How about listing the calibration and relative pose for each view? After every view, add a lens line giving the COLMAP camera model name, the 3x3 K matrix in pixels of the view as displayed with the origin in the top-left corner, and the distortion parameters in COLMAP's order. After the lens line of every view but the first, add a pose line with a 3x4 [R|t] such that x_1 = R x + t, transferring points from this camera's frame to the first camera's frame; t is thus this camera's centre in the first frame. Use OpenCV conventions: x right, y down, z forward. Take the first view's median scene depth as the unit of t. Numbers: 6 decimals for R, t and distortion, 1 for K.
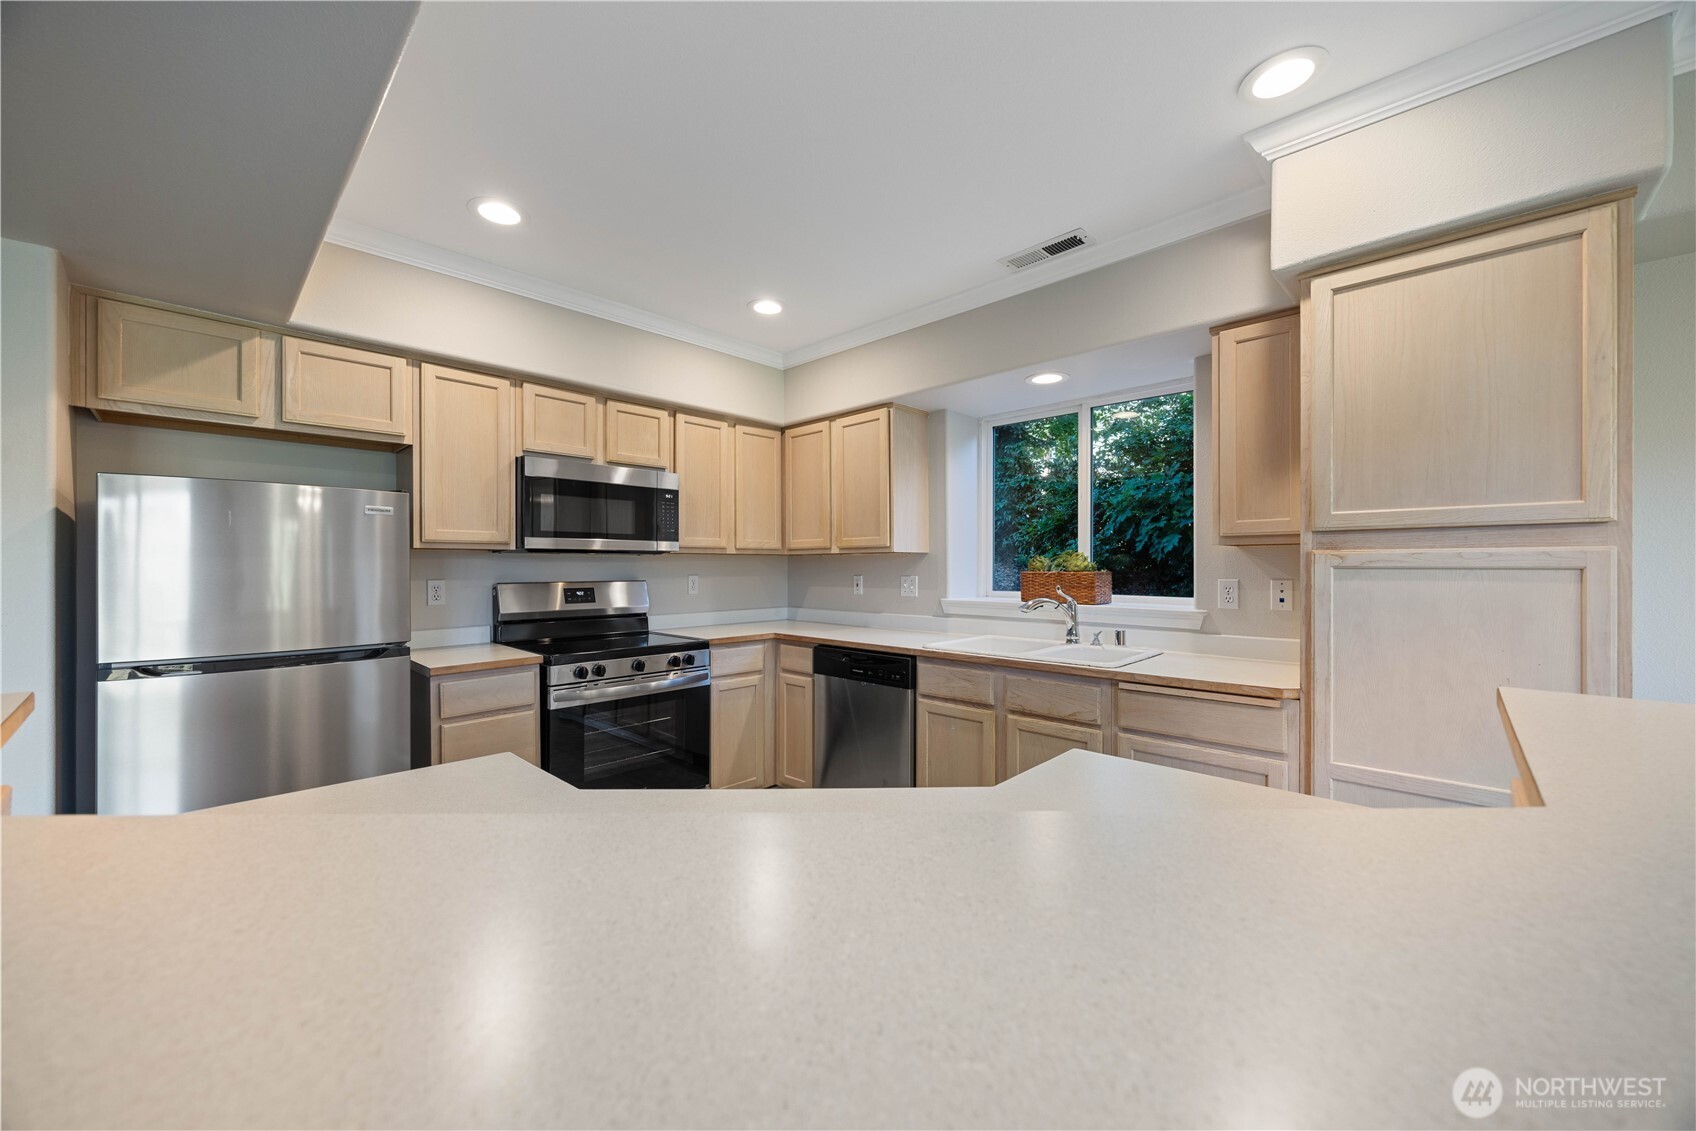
lens RADIAL K [[644.1, 0, 842.7], [0, 644.1, 569.8], [0, 0, 1]] dist [-0.002032, -0.000113]
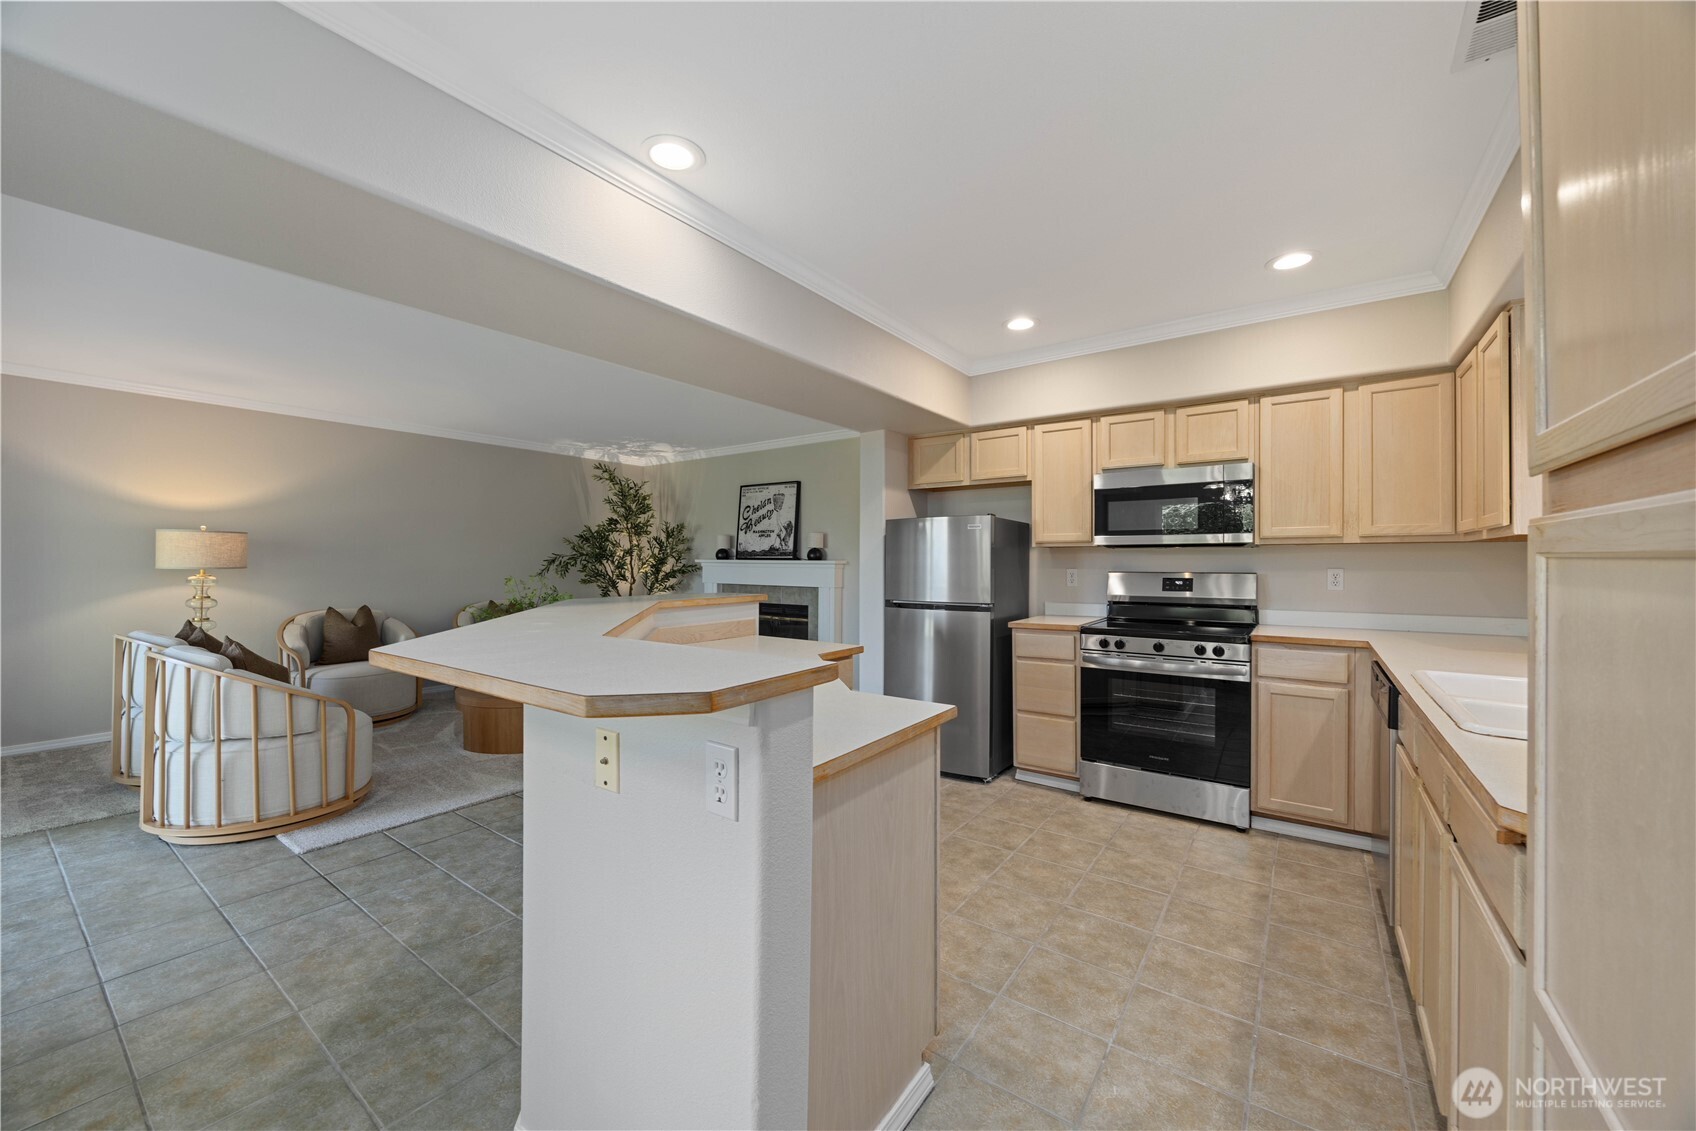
lens RADIAL K [[644.1, 0, 836.5], [0, 644.1, 563.3], [0, 0, 1]] dist [-0.002032, -0.000113]
pose [[0.142624, 0.003463, -0.989771, 0.716568], [-0.004487, 0.999986, 0.002853, 0.002525], [0.989767, 0.004034, 0.142638, 0.286291]]
